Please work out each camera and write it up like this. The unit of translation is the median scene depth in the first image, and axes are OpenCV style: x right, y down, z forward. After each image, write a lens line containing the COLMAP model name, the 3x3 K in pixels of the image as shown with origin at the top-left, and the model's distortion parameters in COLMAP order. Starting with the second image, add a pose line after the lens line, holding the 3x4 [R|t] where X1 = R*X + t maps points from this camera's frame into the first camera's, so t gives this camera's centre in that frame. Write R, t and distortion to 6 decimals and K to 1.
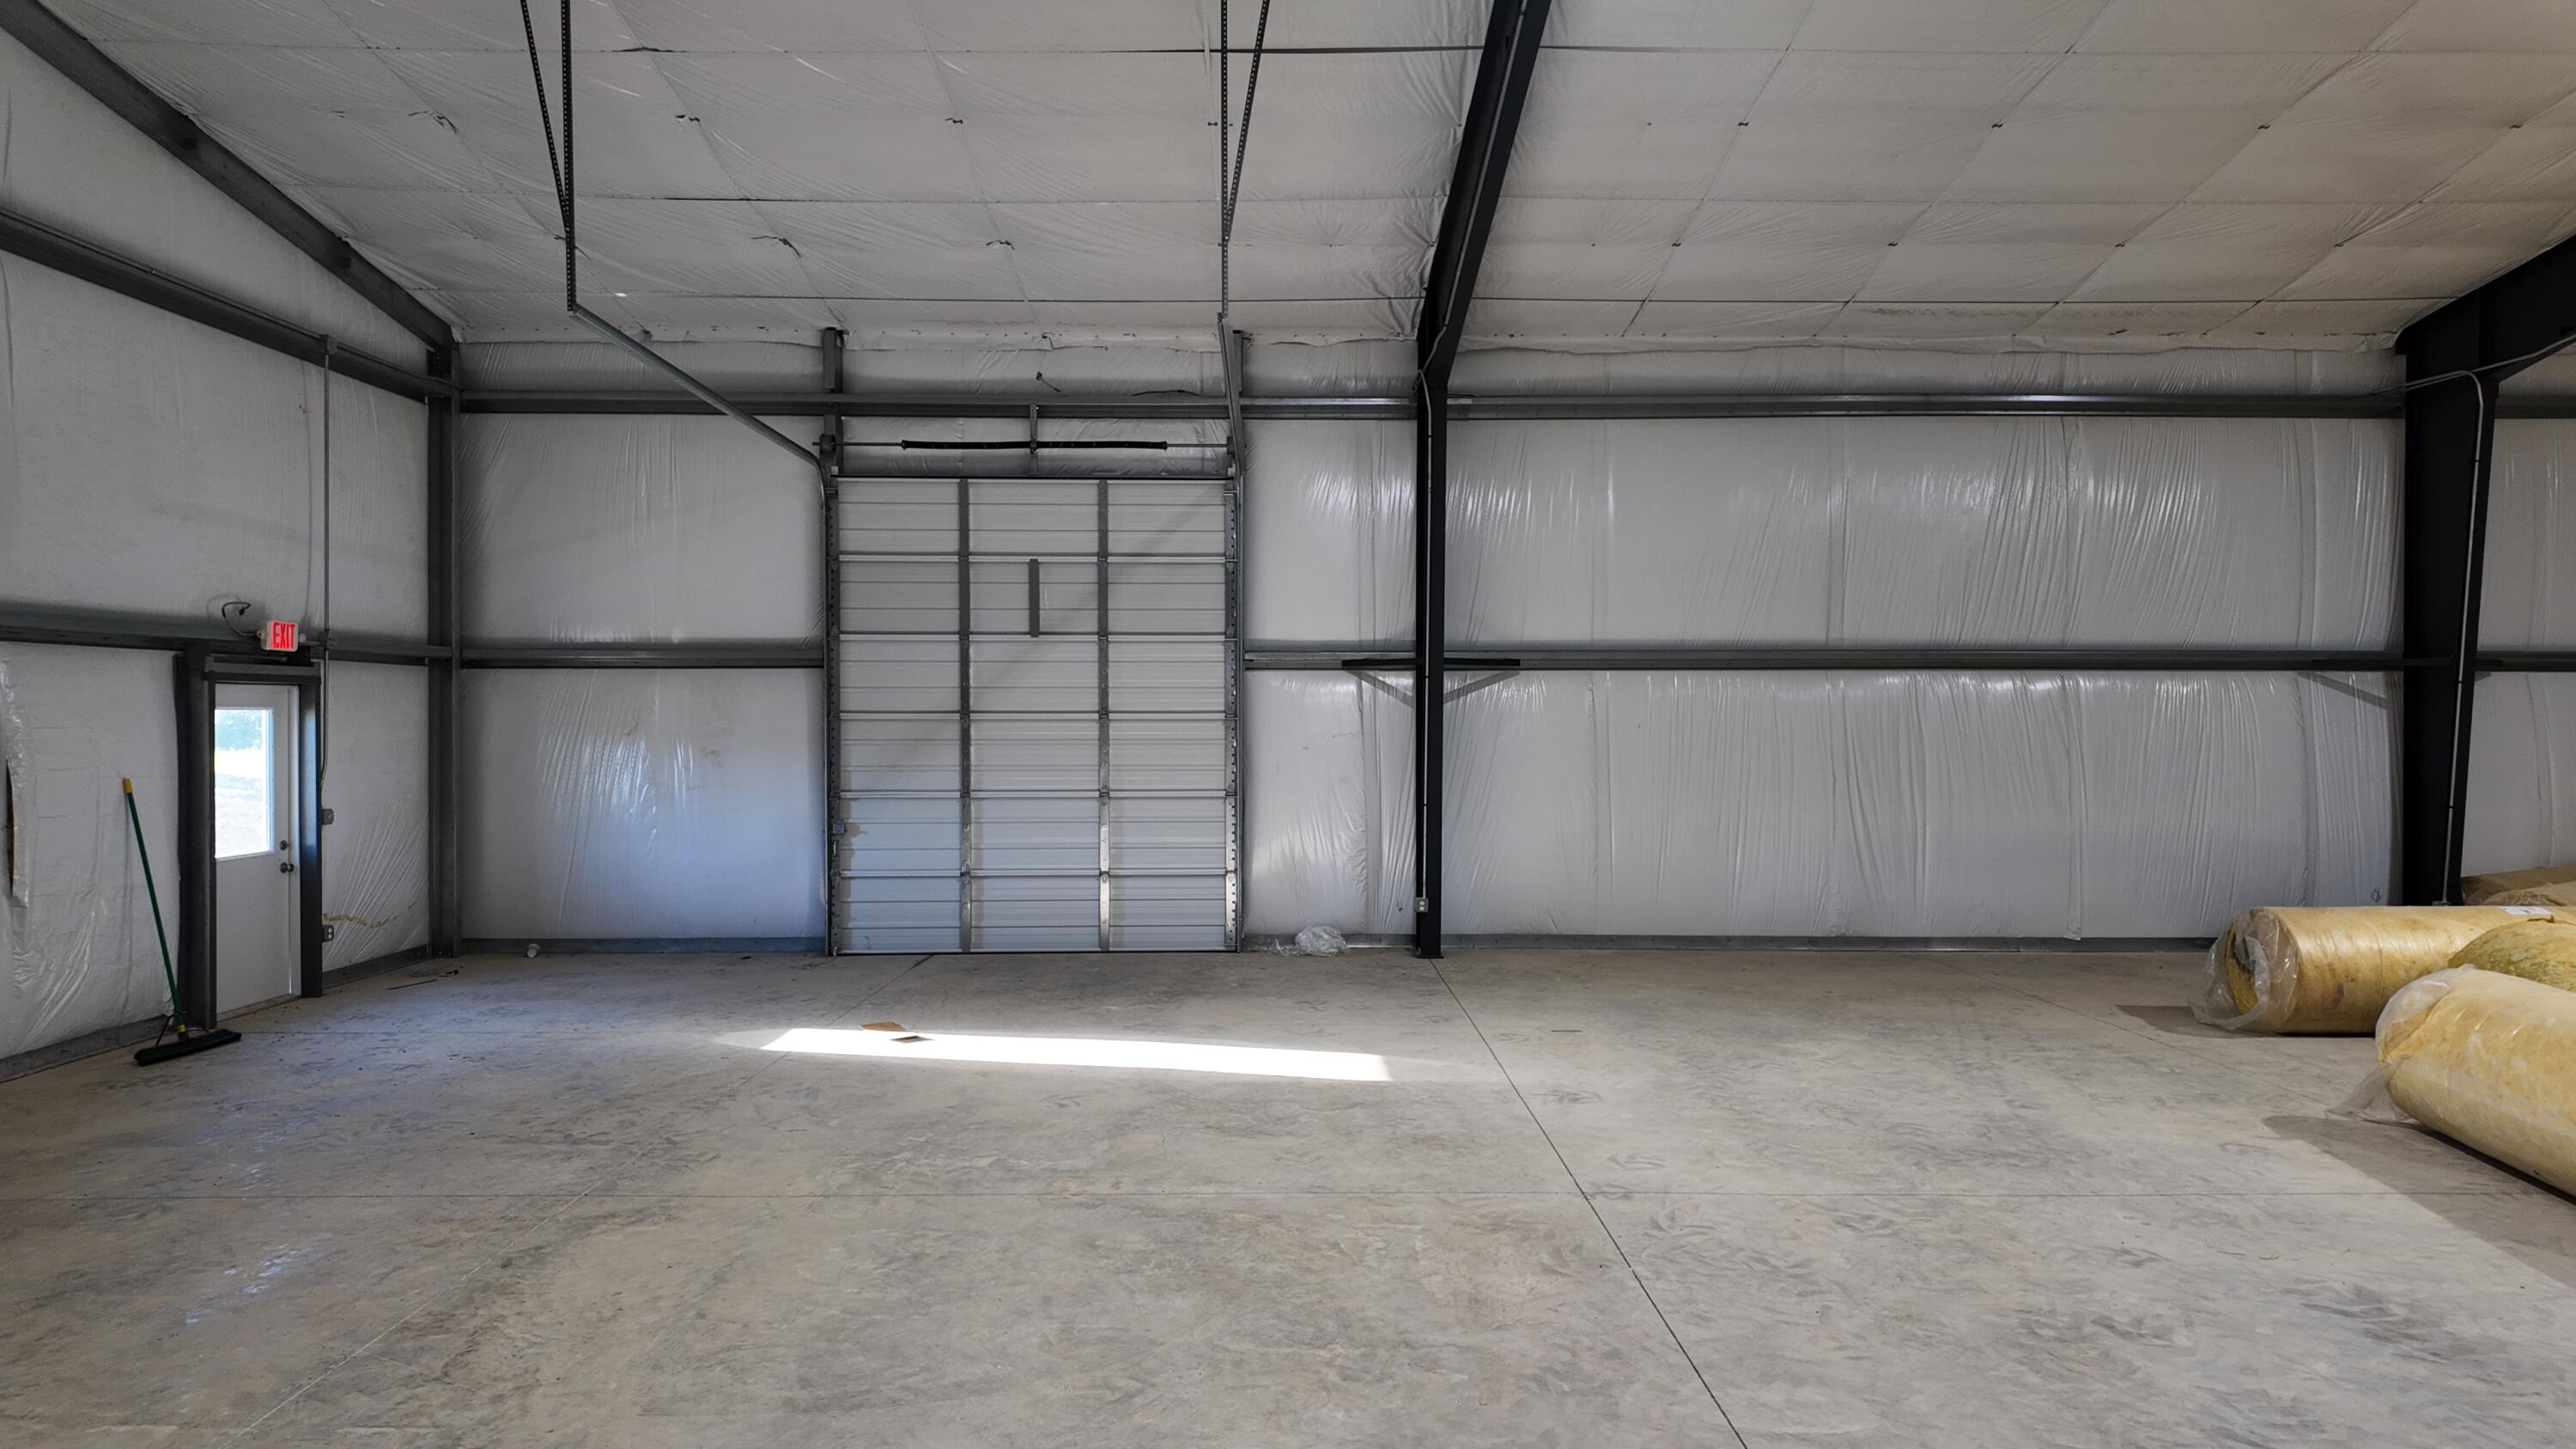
lens RADIAL K [[1551.2, 0, 1324.3], [0, 1551.2, 724.0], [0, 0, 1]] dist [0.142229, -0.167673]
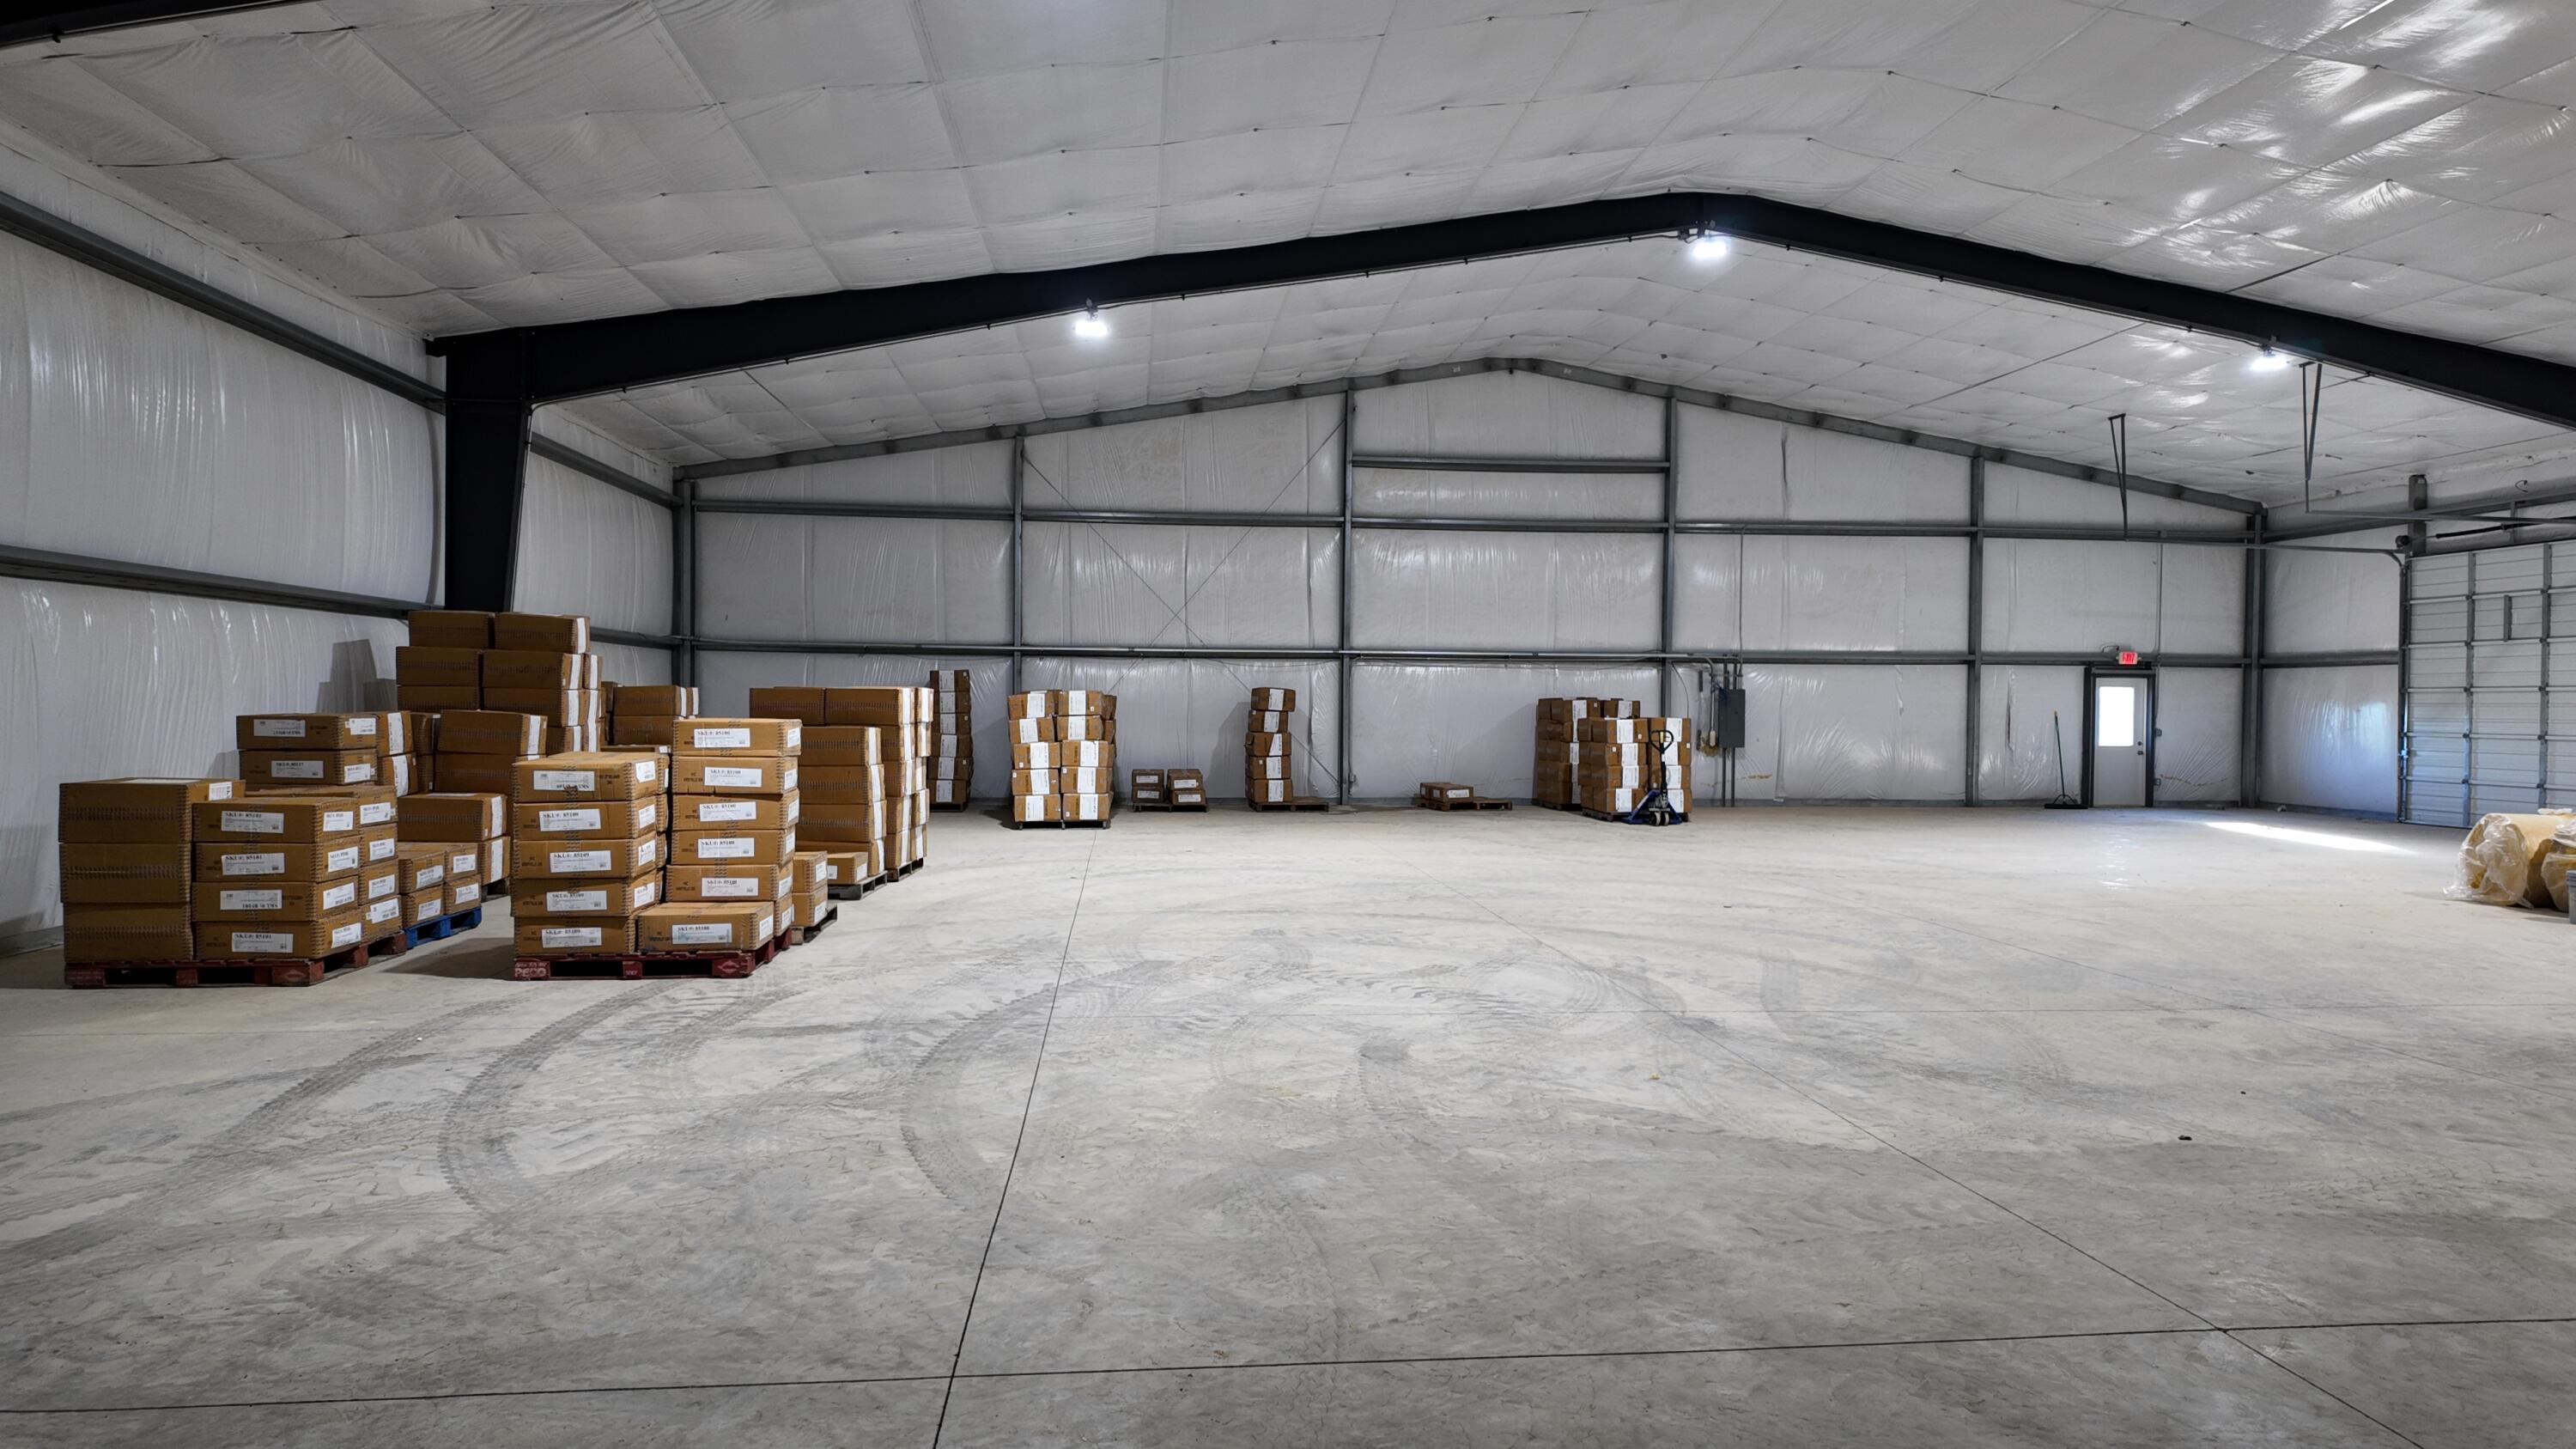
lens RADIAL K [[1566.5, 0, 1291.7], [0, 1566.5, 728.6], [0, 0, 1]] dist [0.069421, -0.064196]
pose [[0.101642, 0.016402, -0.994686, 1.374586], [-0.015811, 0.999764, 0.014870, 0.031747], [0.994695, 0.014215, 0.101878, -0.456781]]
